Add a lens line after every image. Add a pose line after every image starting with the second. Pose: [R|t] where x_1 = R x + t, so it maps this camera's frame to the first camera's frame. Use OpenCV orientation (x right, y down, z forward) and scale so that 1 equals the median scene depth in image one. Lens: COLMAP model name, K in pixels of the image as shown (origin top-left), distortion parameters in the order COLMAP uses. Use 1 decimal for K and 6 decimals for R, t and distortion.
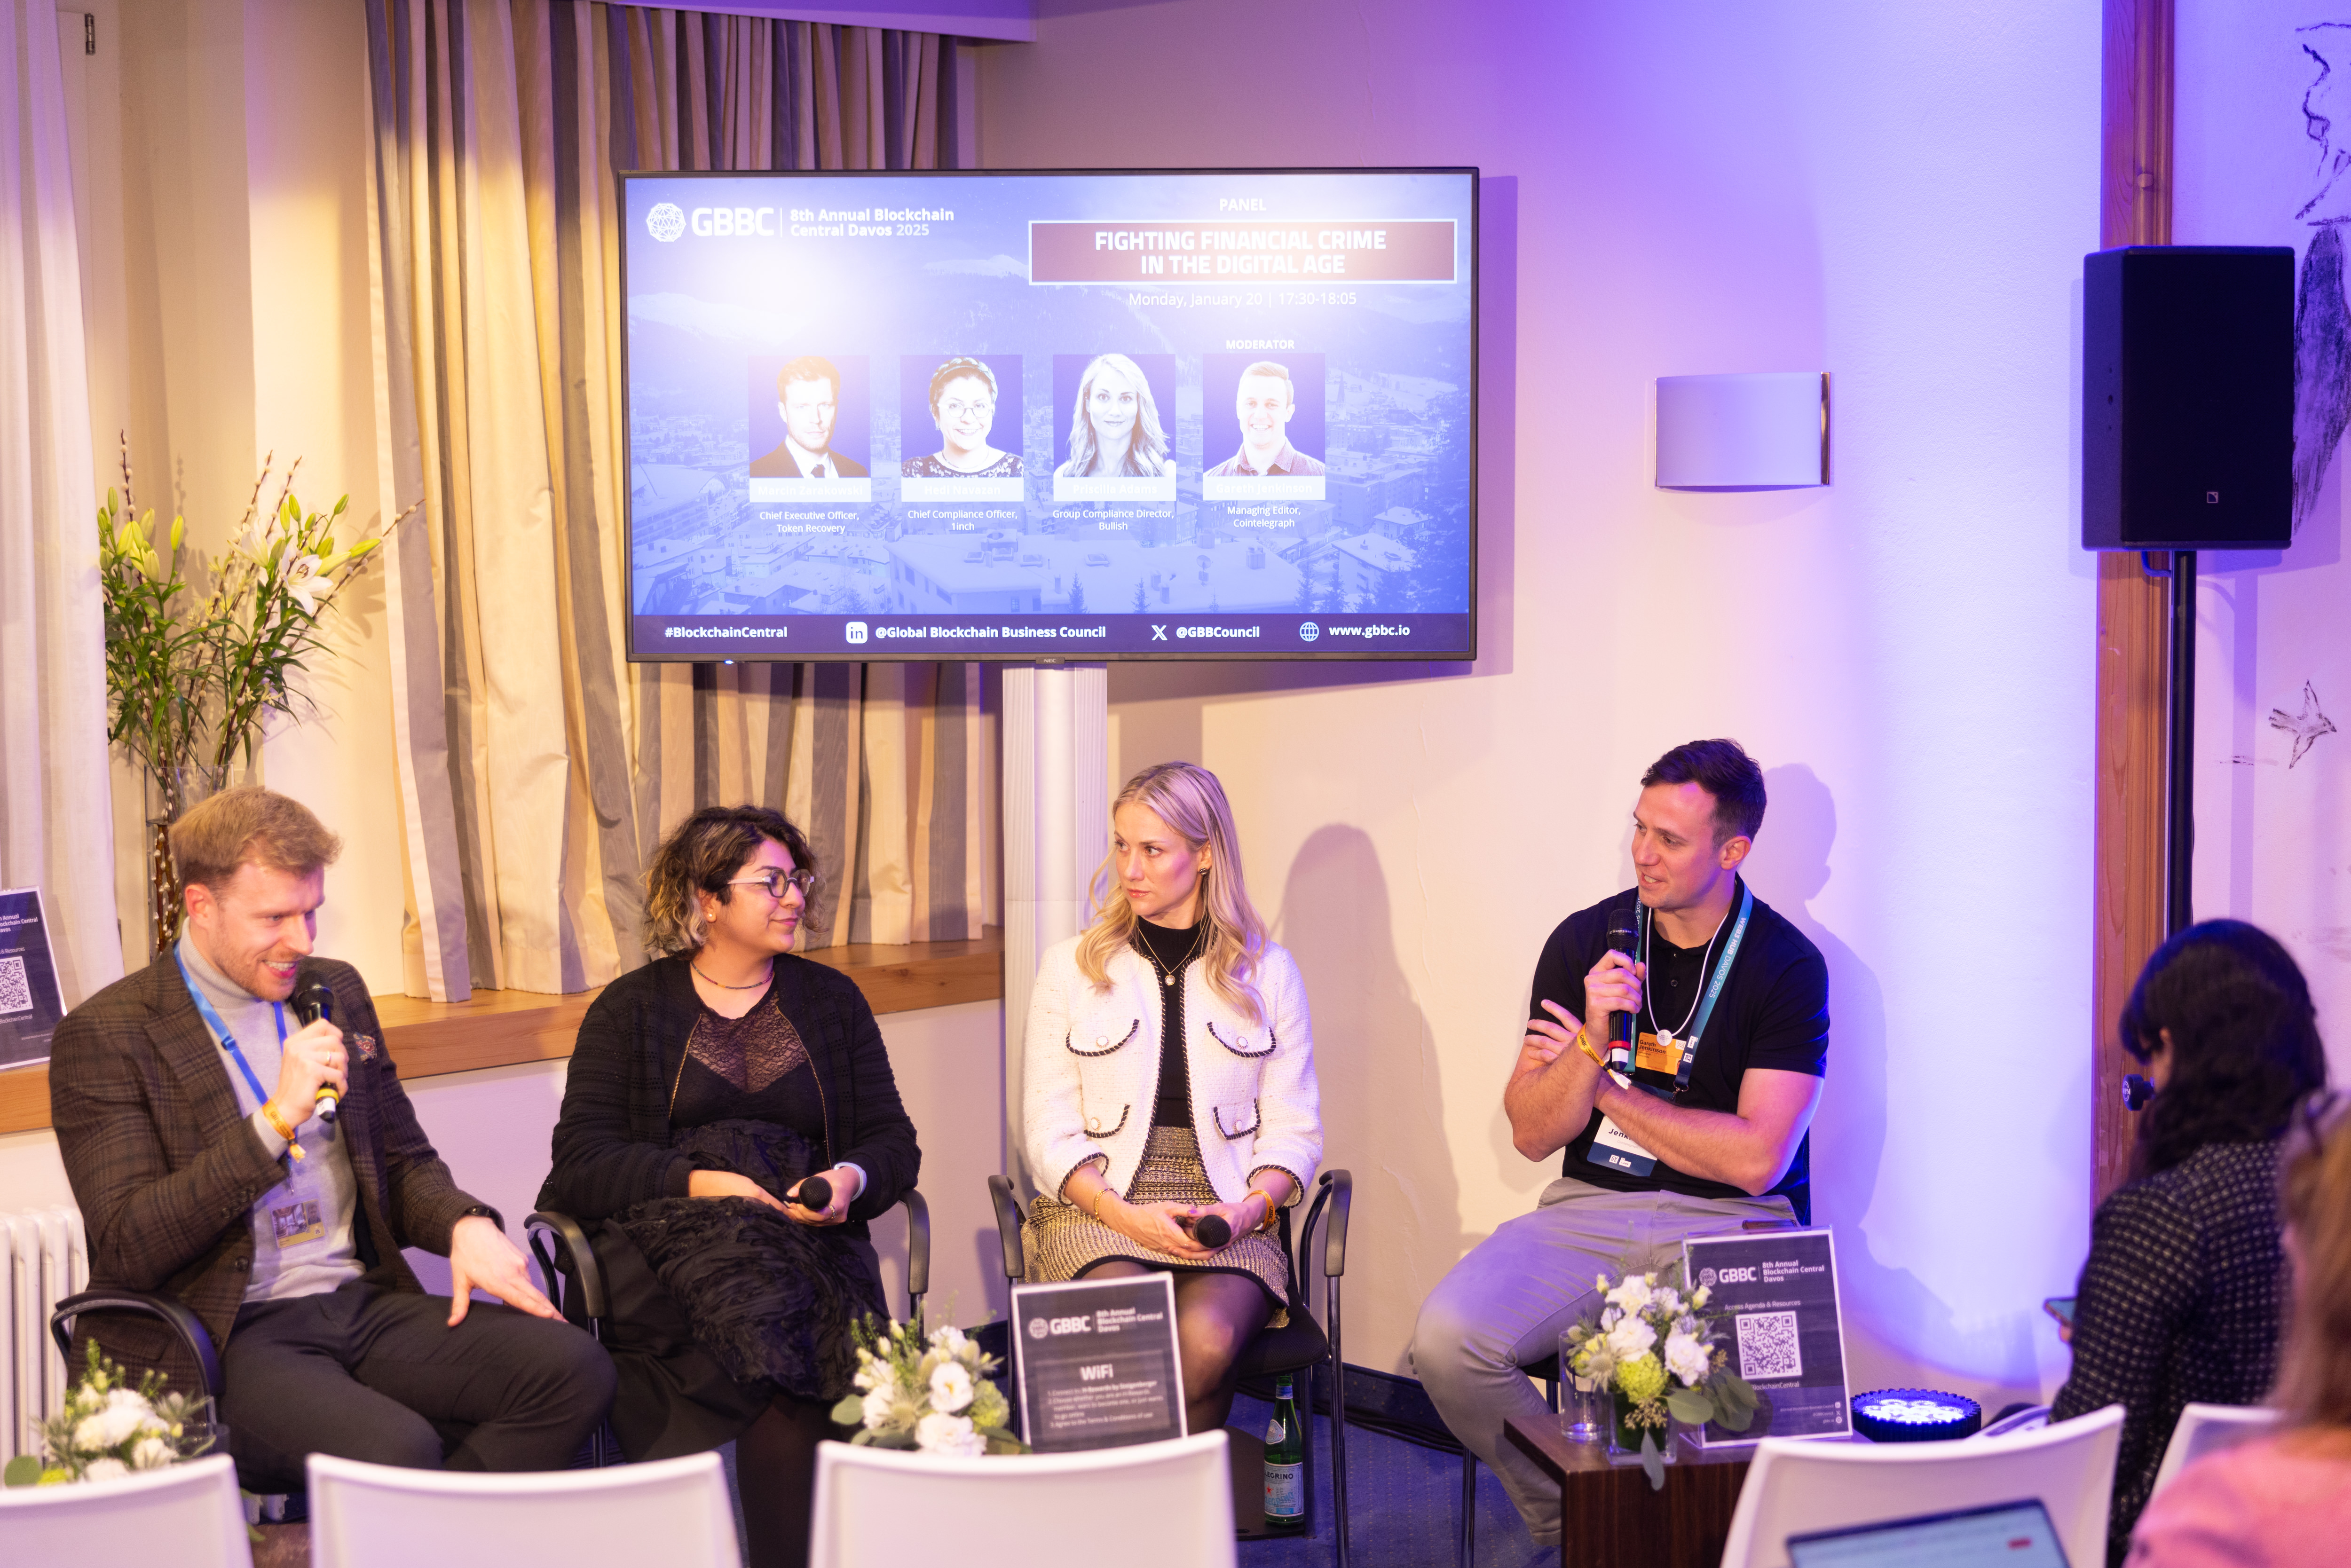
lens RADIAL K [[3763.7, 0, 1175.5], [0, 3763.7, 784.0], [0, 0, 1]] dist [0.012392, 0.092274]
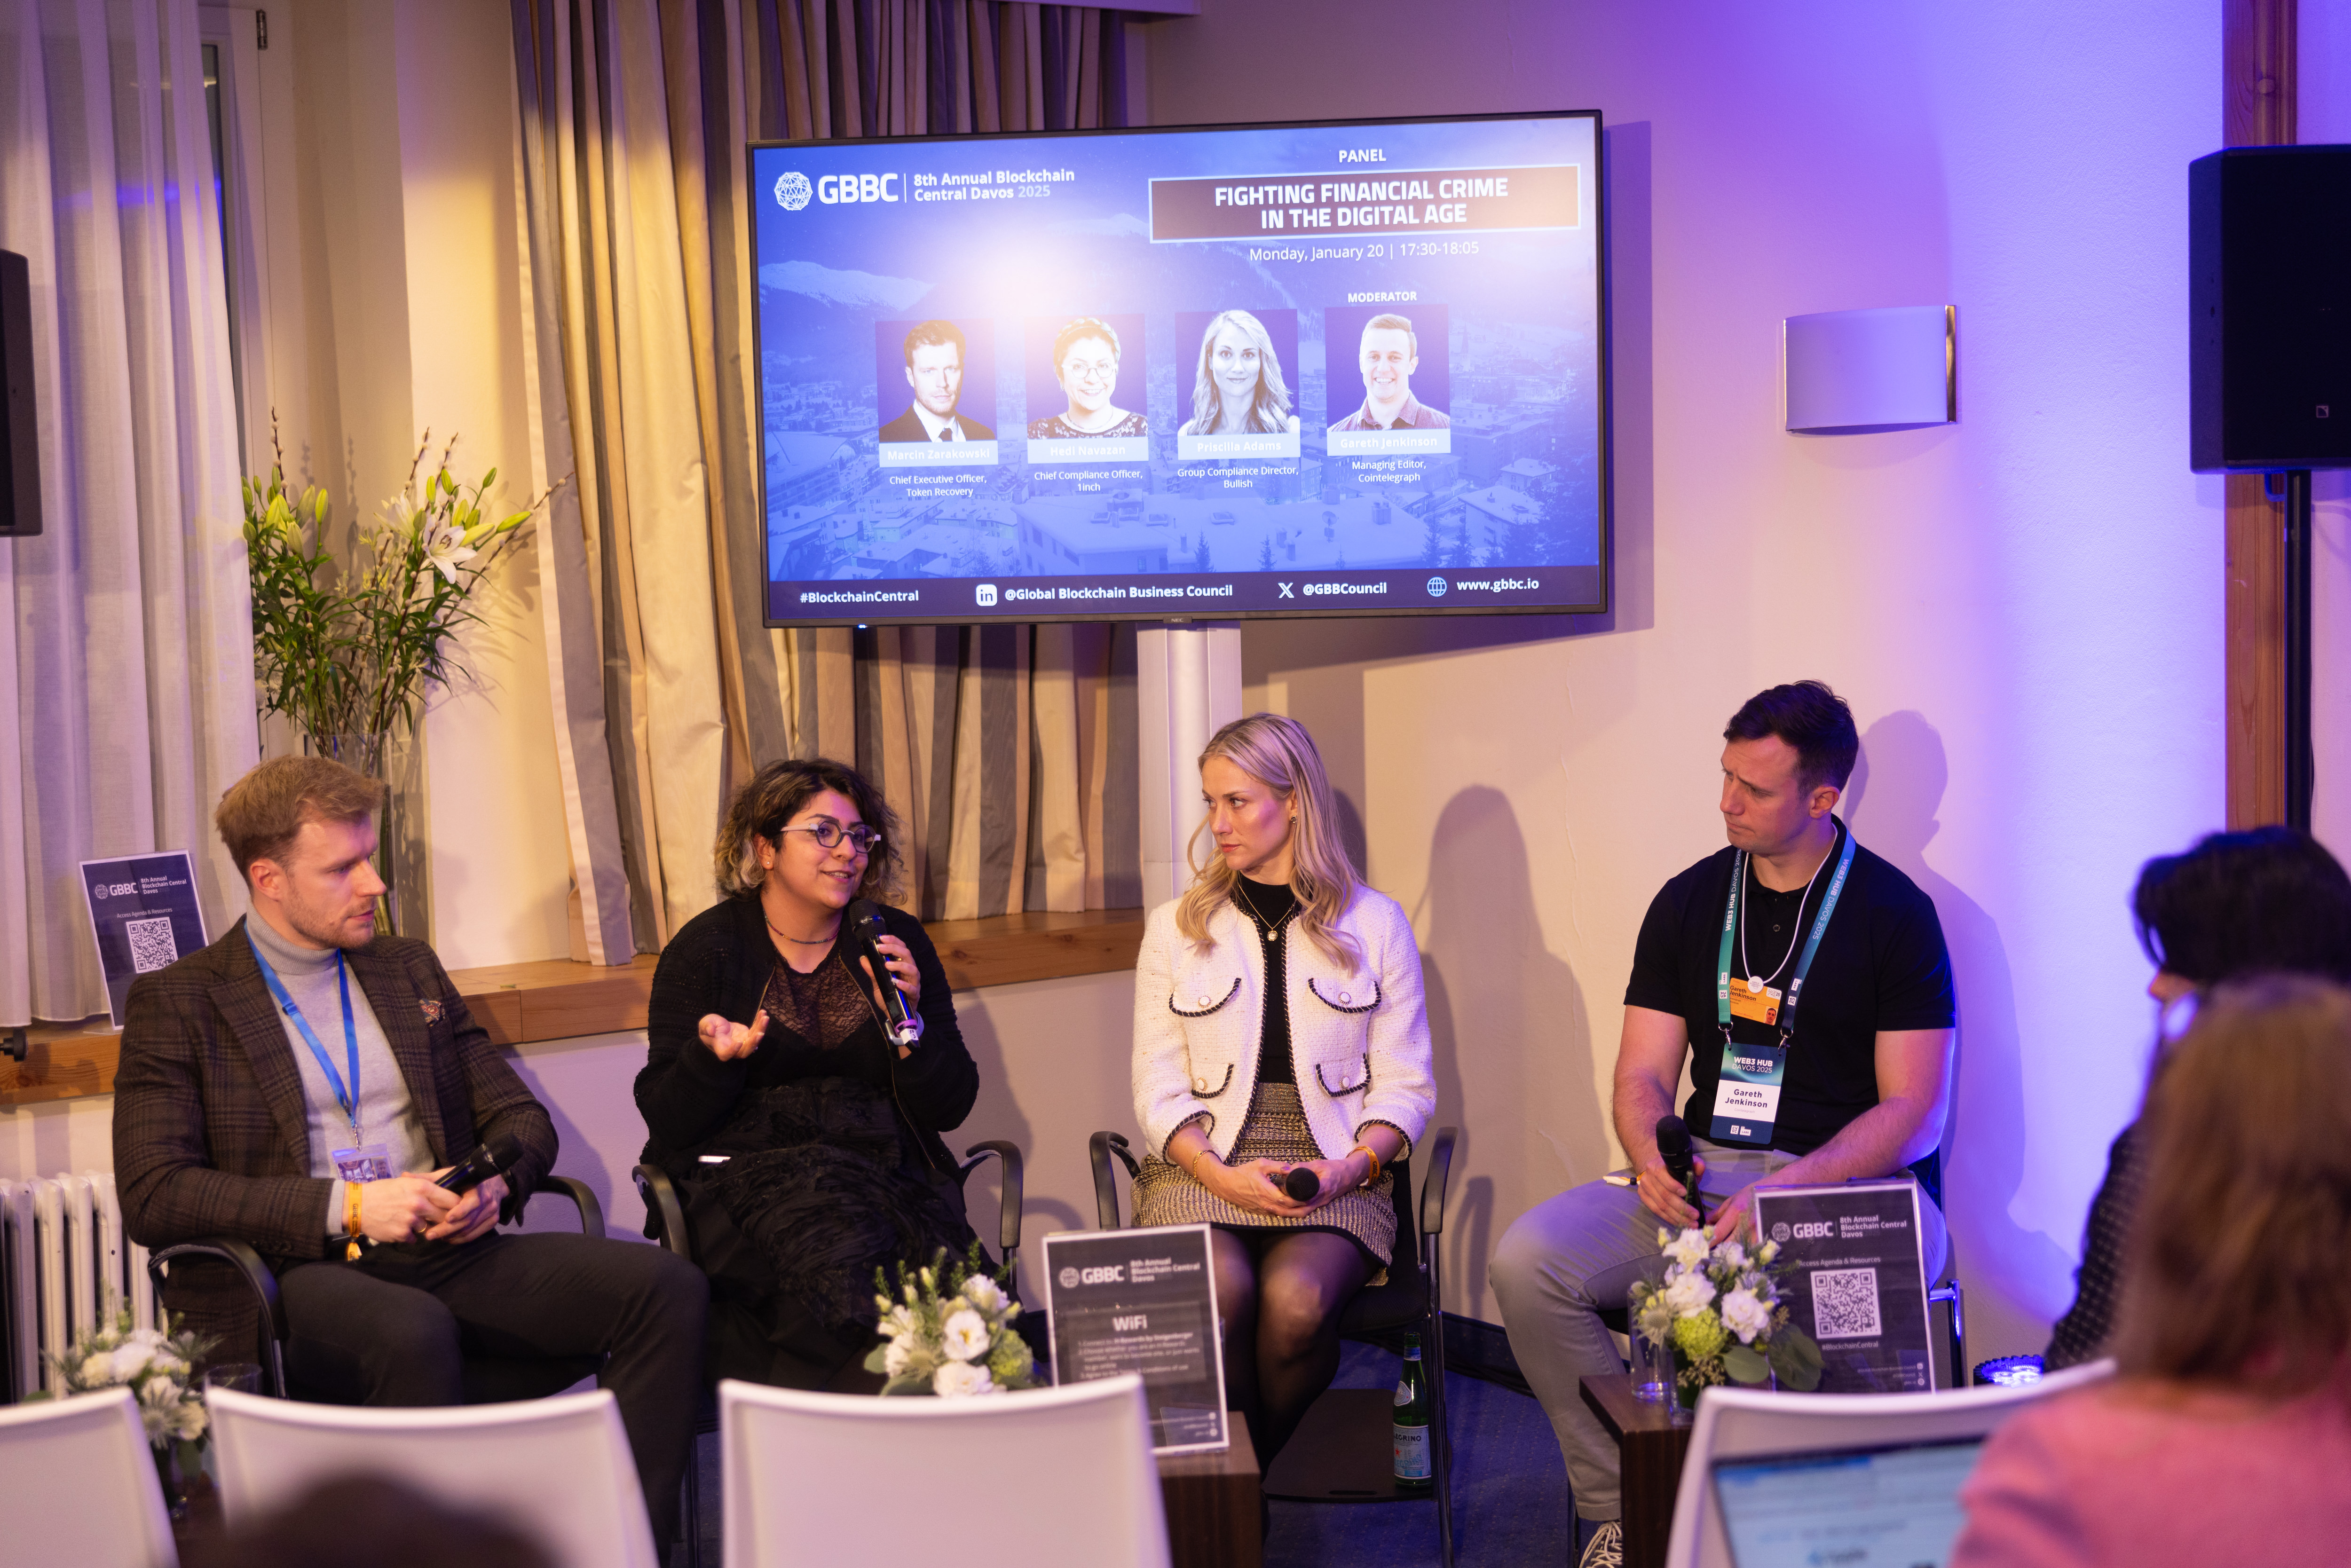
lens RADIAL K [[3534.6, 0, 1174.2], [0, 3534.6, 827.5], [0, 0, 1]] dist [0.014575, 0.039250]
pose [[0.992724, -0.007816, -0.120155, 0.078514], [0.008527, 0.999949, 0.005401, 0.017309], [0.120106, -0.006386, 0.992740, 0.068508]]
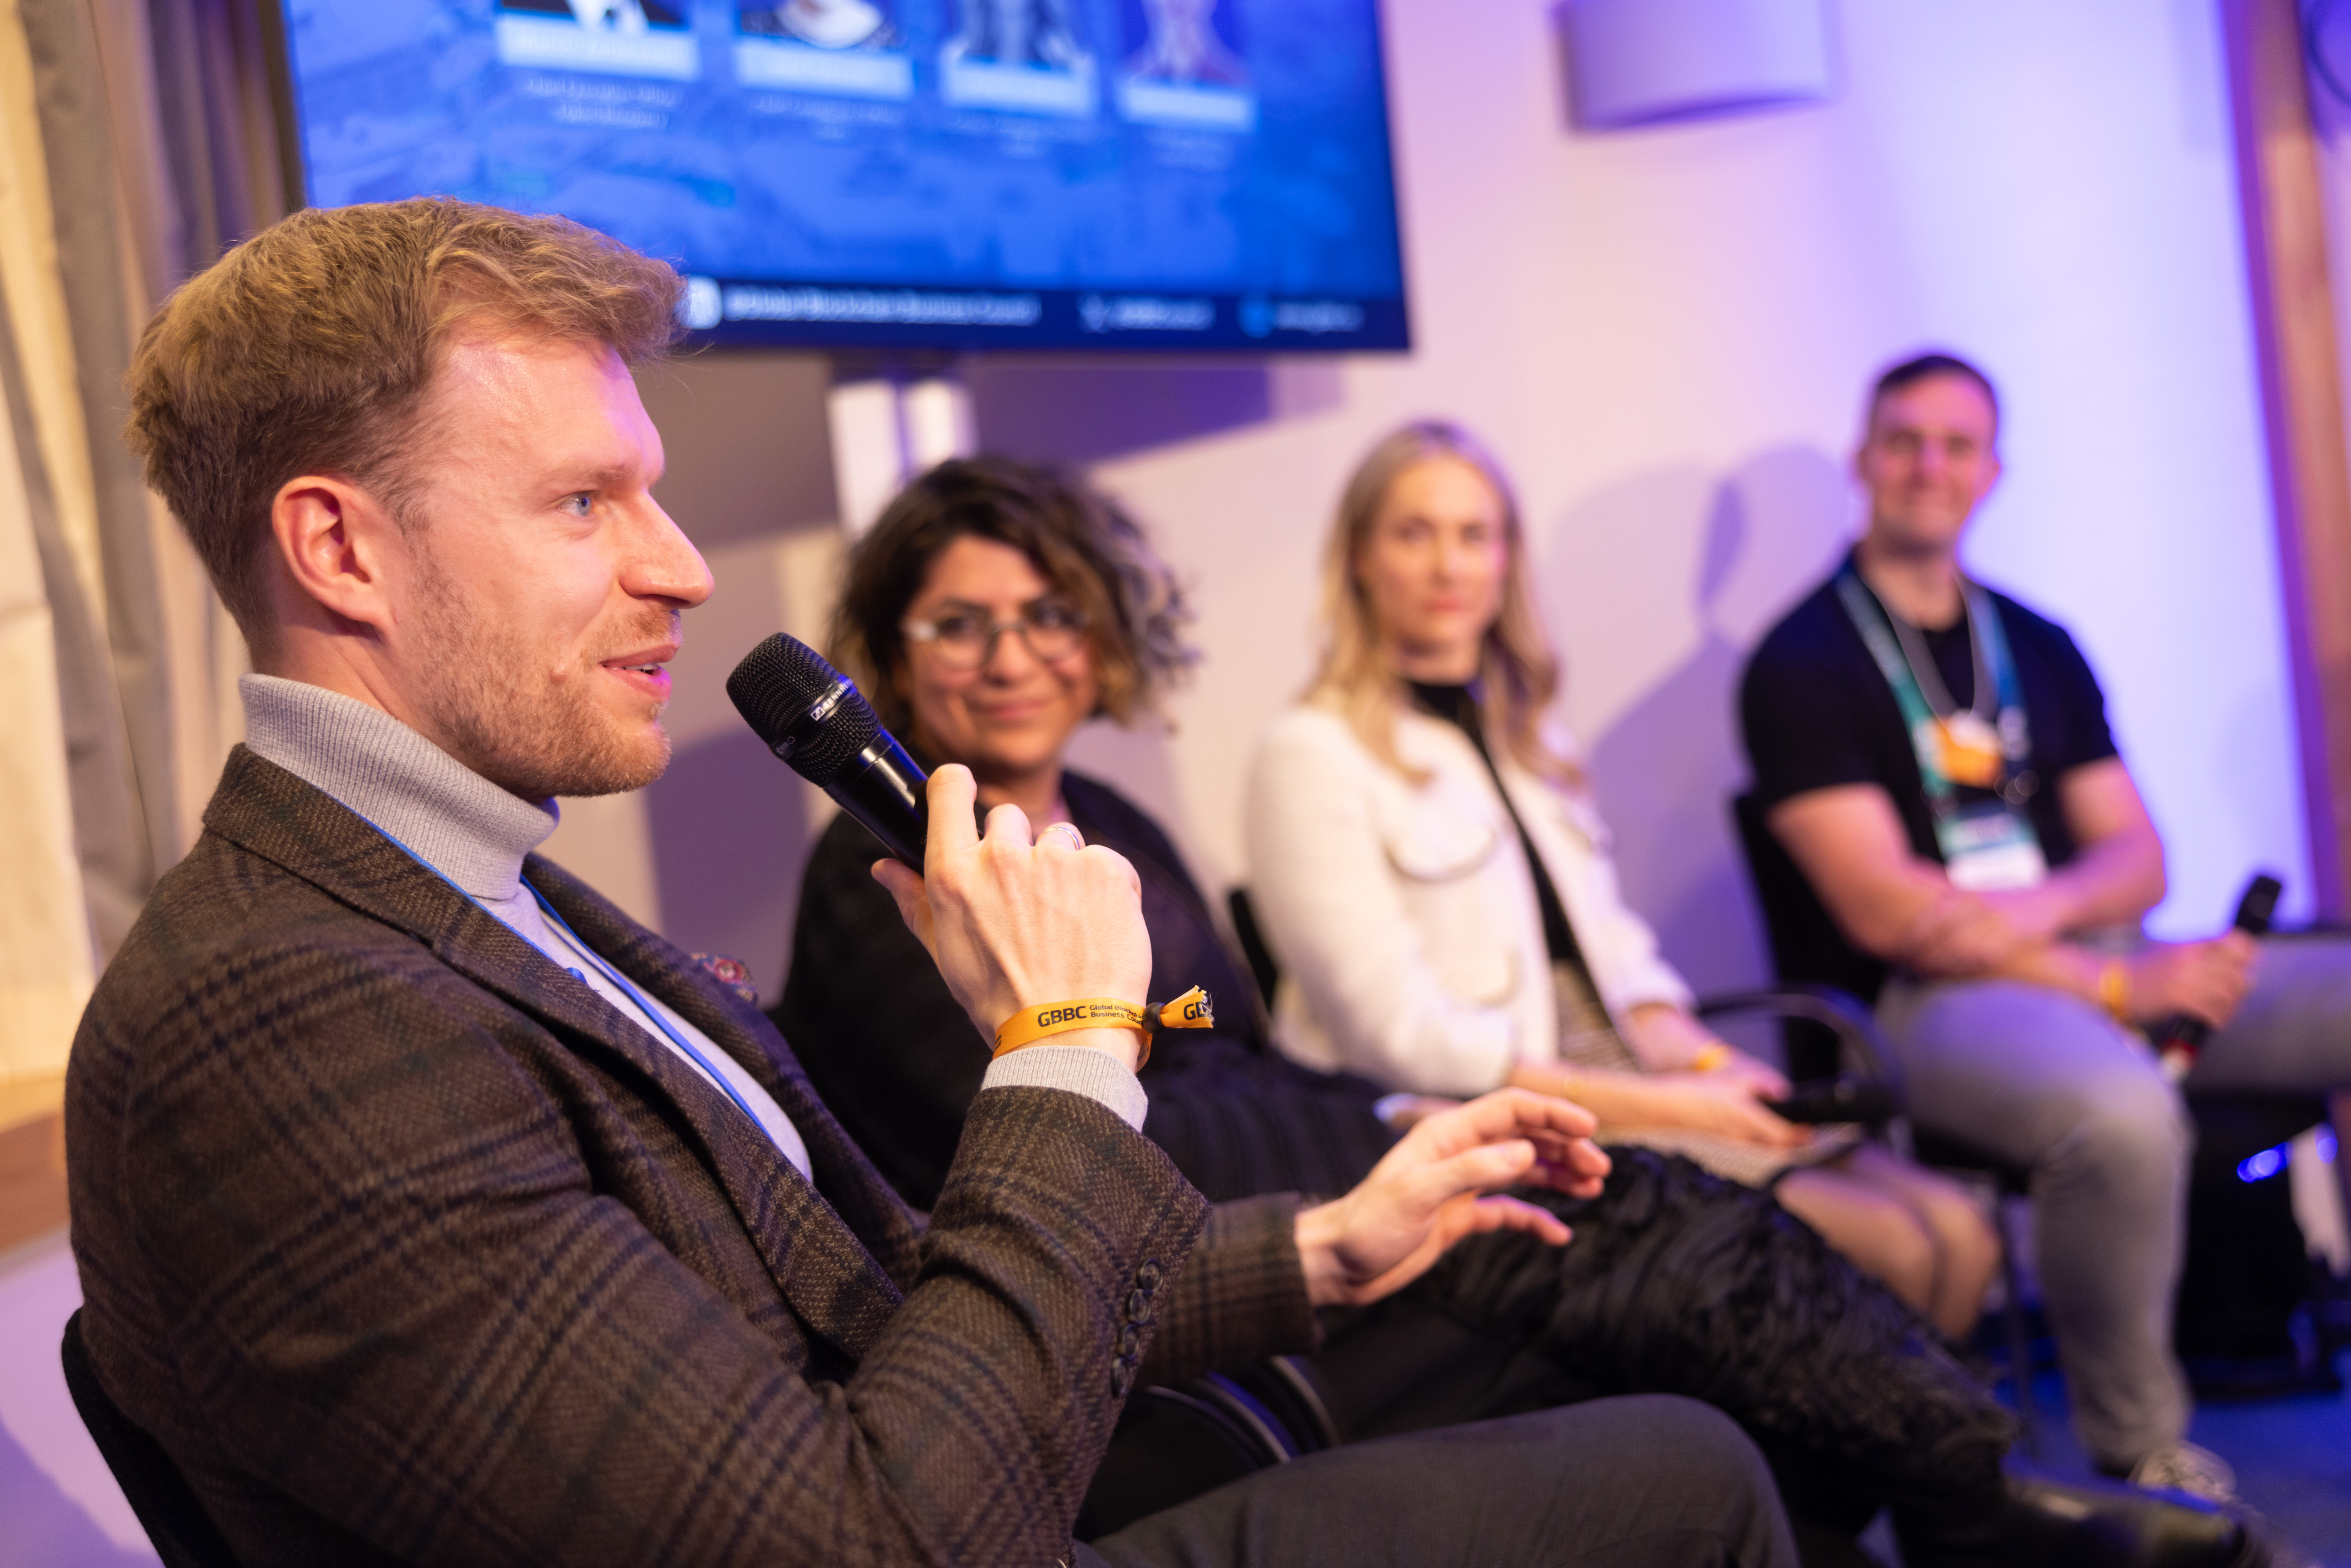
lens RADIAL K [[2493.9, 0, 1206.5], [0, 2493.9, 775.0], [0, 0, 1]] dist [0.003998, 0.020222]
pose [[0.715956, -0.106285, 0.690008, -0.302524], [0.175396, 0.984028, -0.030418, 0.056669], [-0.675754, 0.142803, 0.723163, 0.684467]]
